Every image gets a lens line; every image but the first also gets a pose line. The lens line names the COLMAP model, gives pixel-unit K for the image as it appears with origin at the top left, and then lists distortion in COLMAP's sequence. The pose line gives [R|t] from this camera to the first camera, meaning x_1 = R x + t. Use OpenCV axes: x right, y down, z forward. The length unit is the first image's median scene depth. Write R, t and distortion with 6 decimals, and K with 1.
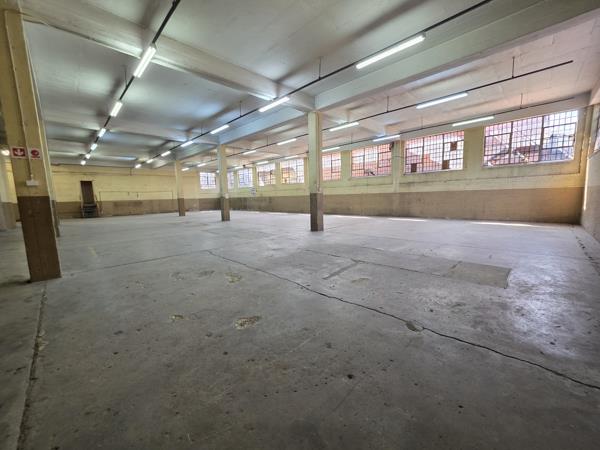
lens RADIAL K [[240.6, 0, 300.0], [0, 240.6, 225.0], [0, 0, 1]] dist [0.000607, 0.000059]
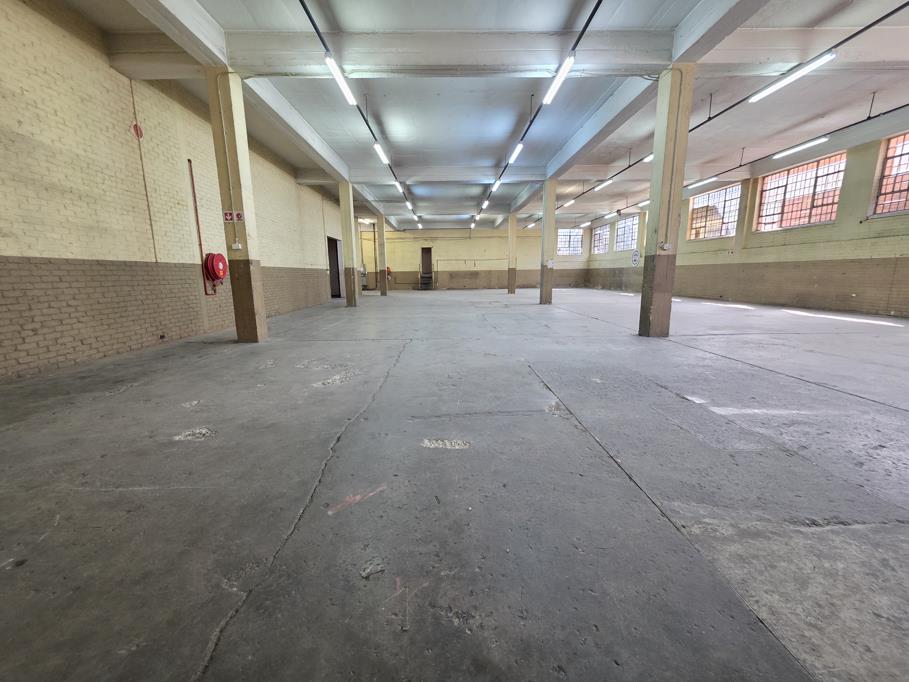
lens RADIAL K [[364.6, 0, 454.5], [0, 364.6, 341.0], [0, 0, 1]] dist [0.000607, 0.000059]
pose [[0.717821, 0.141646, -0.681666, 0.162400], [-0.087062, 0.989662, 0.113966, -0.008075], [0.690762, -0.022460, 0.722733, 0.123326]]
